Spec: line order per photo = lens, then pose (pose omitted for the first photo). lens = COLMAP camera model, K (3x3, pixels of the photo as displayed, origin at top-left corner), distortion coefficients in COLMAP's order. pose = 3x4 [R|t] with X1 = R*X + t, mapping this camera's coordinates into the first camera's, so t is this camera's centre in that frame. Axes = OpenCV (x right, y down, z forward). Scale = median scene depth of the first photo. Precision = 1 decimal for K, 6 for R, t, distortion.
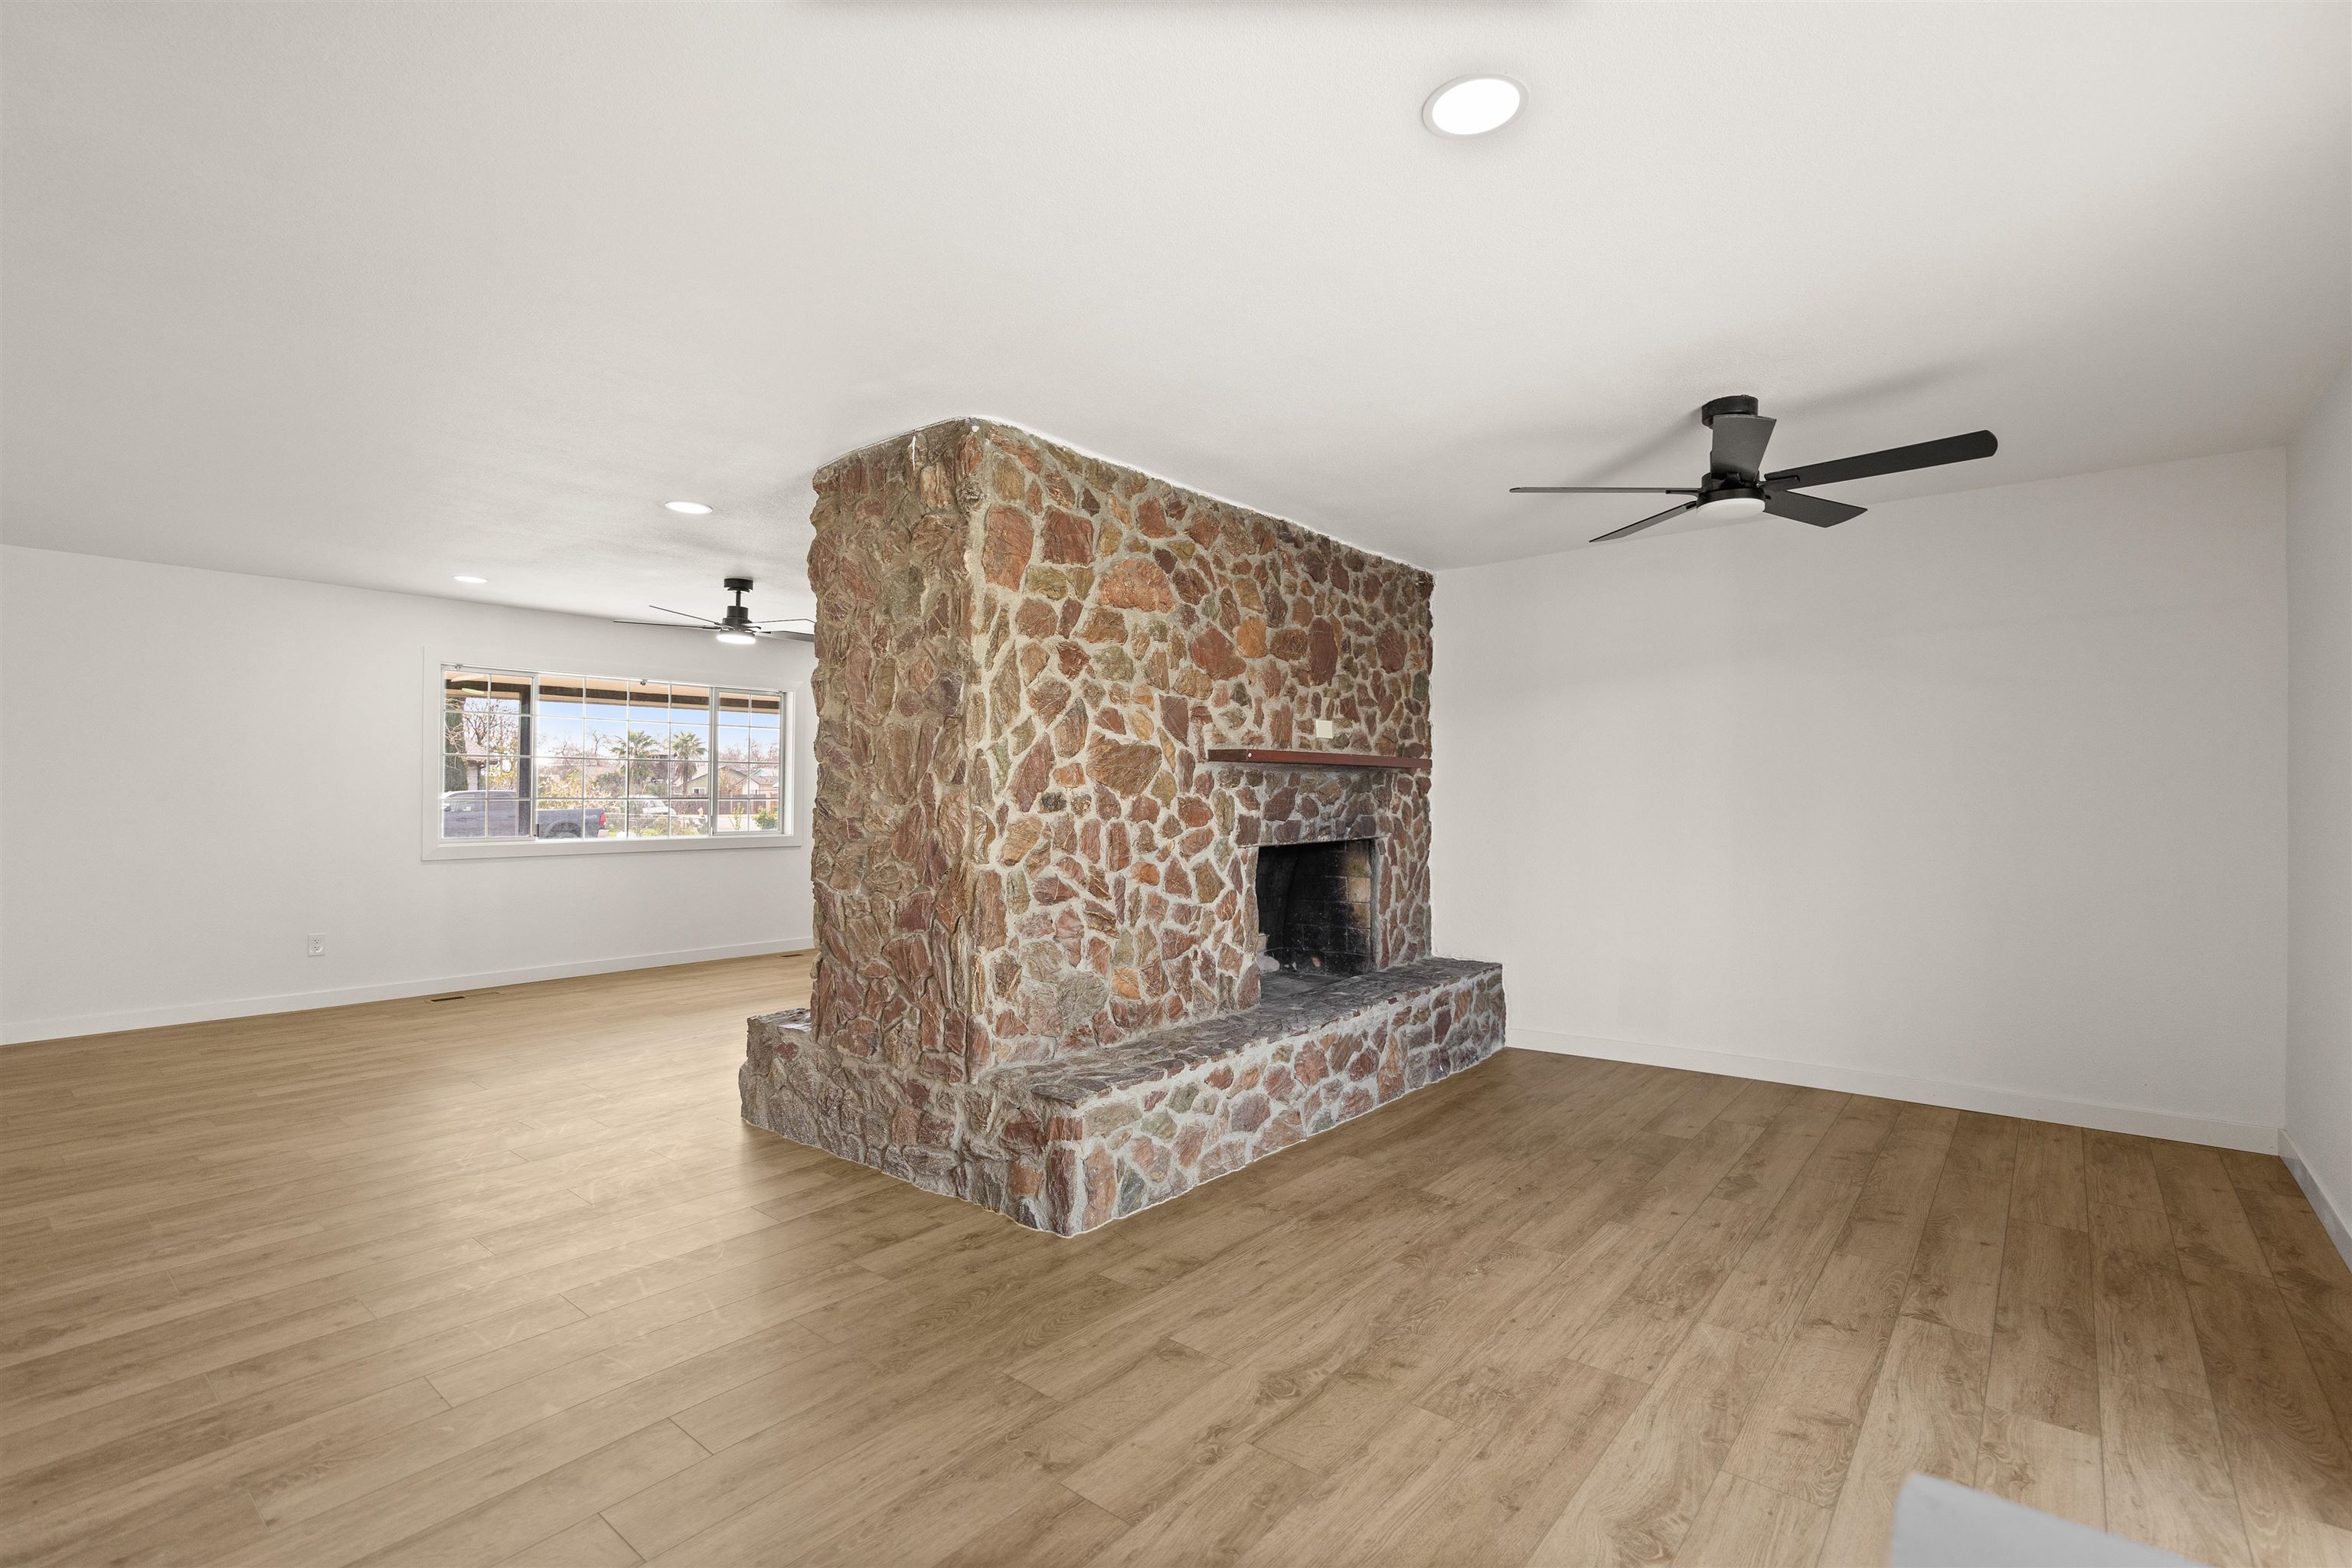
lens RADIAL K [[1073.0, 0, 1181.8], [0, 1073.0, 774.2], [0, 0, 1]] dist [-0.007581, -0.000086]
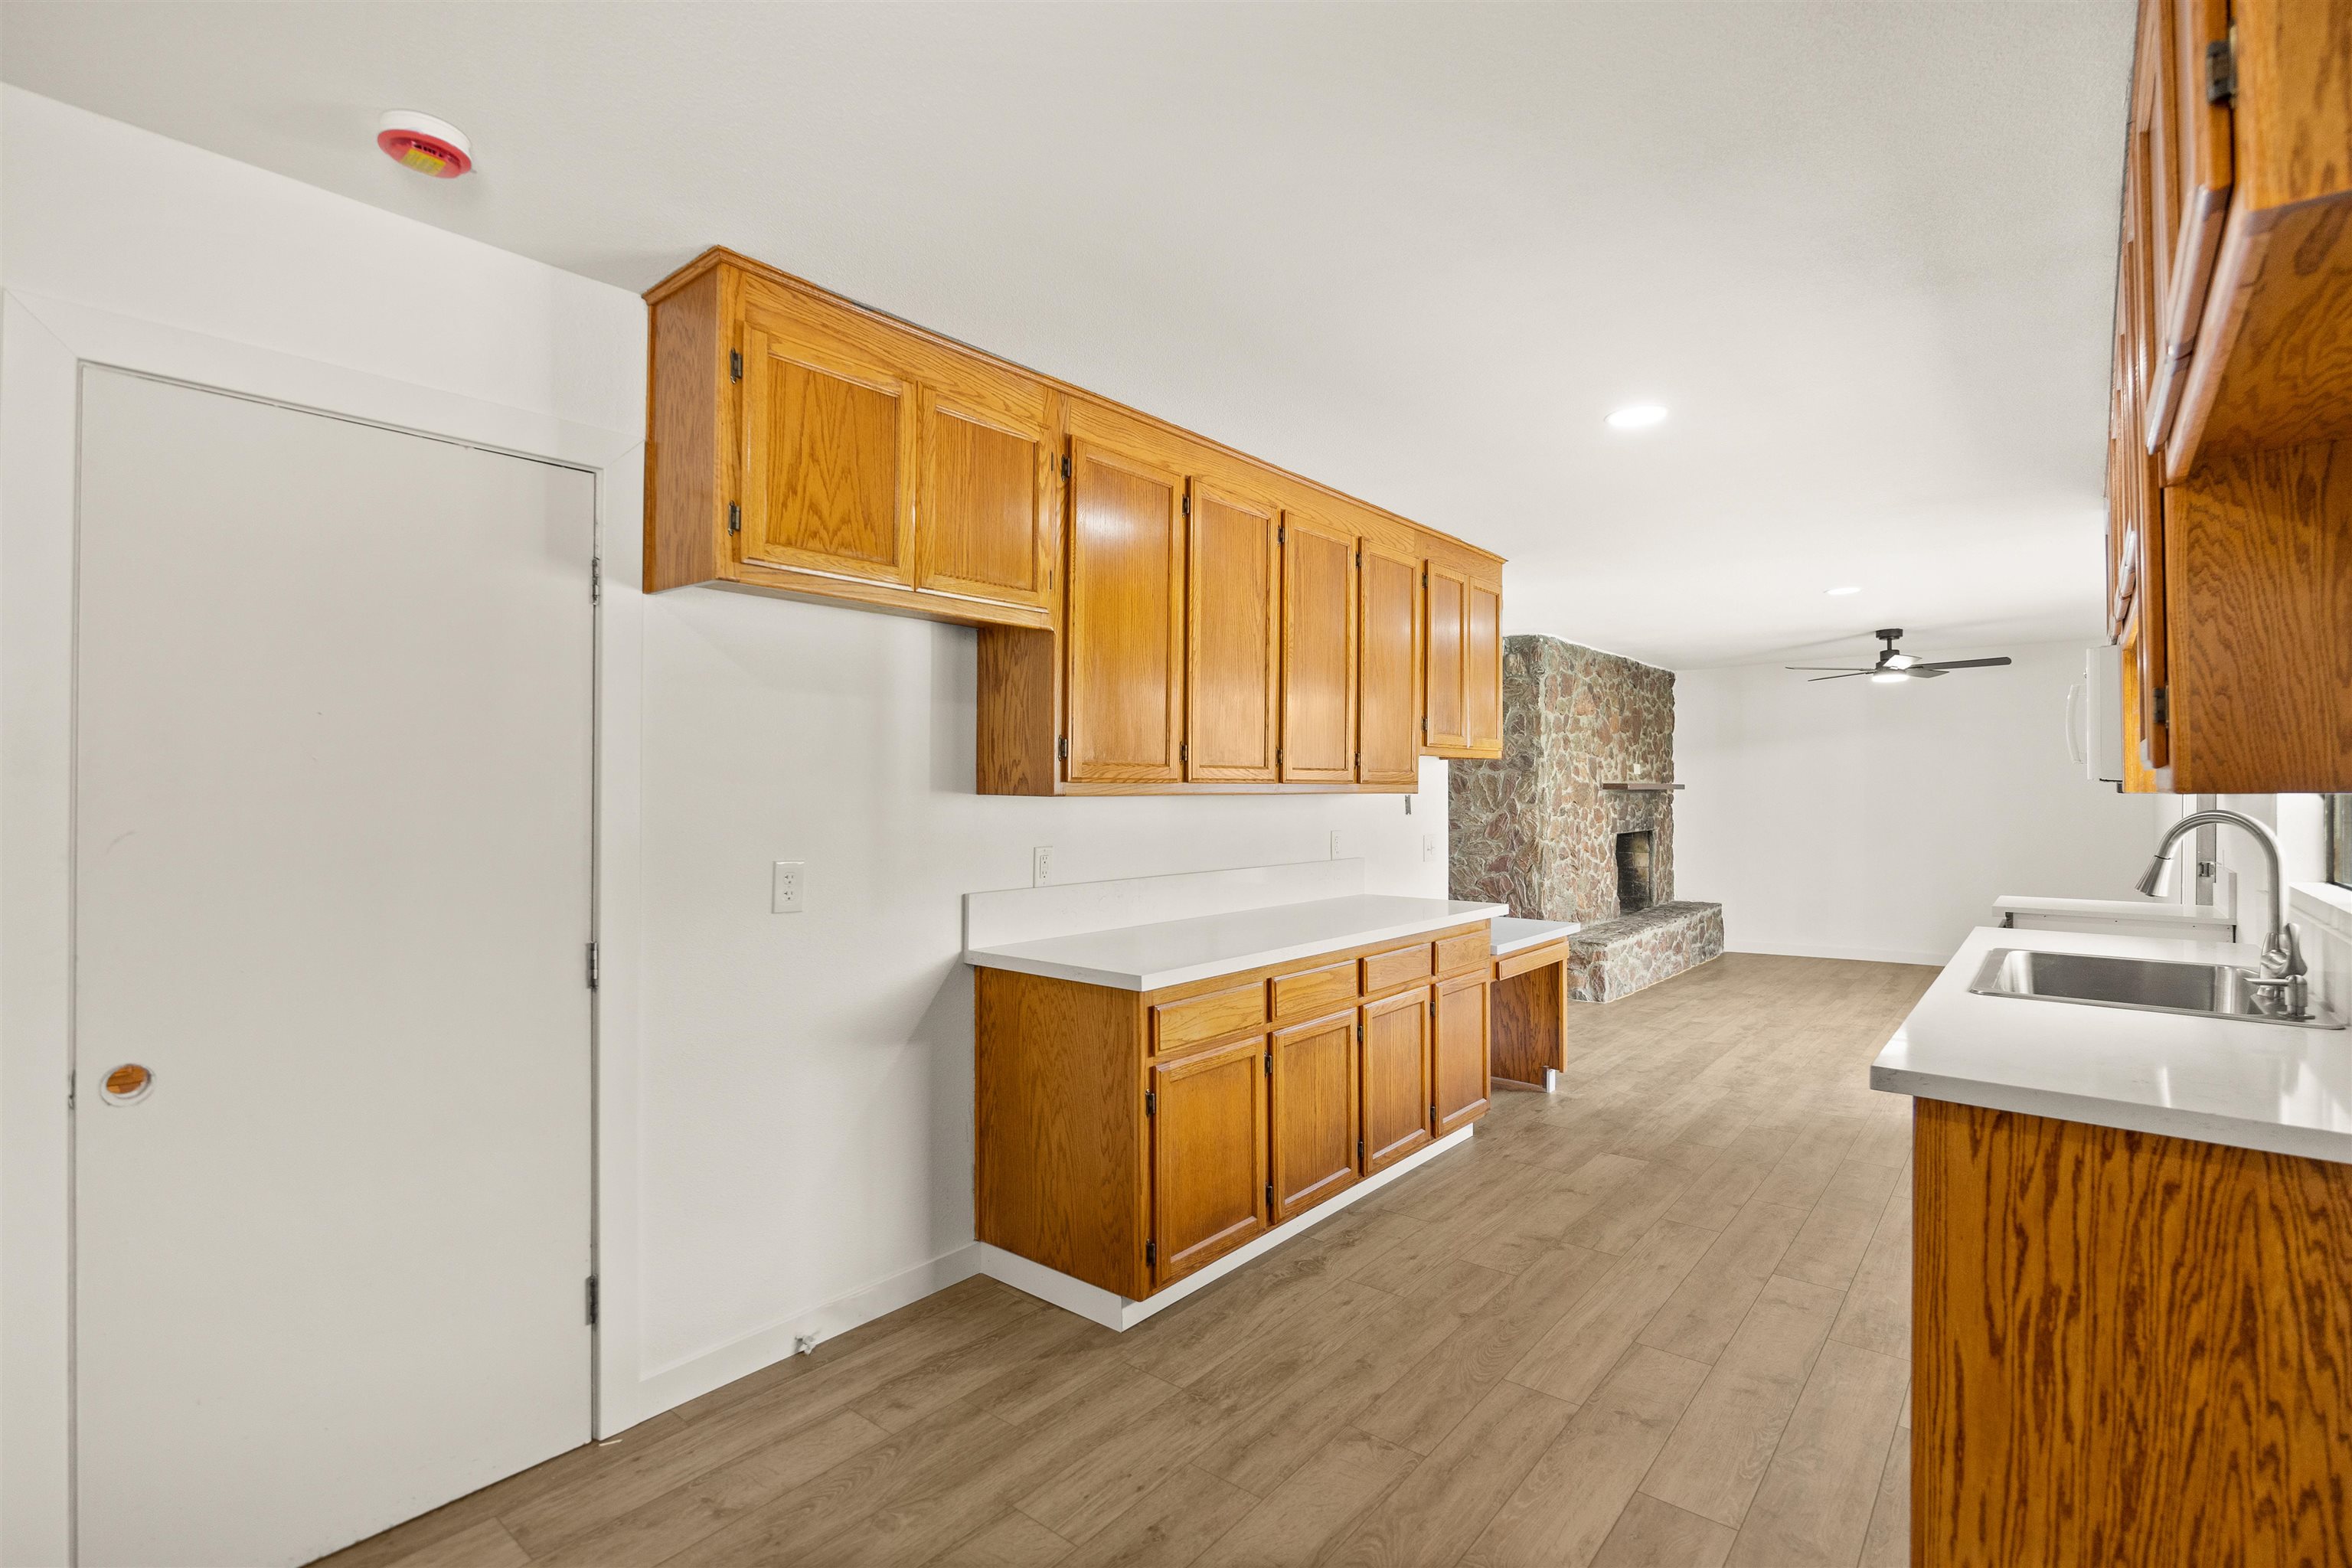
lens RADIAL K [[1073.0, 0, 1189.0], [0, 1073.0, 781.2], [0, 0, 1]] dist [-0.007581, -0.000086]
pose [[0.999997, -0.000578, -0.002260, -0.898459], [0.000595, 0.999971, 0.007569, -0.052937], [0.002256, -0.007570, 0.999969, -1.168730]]
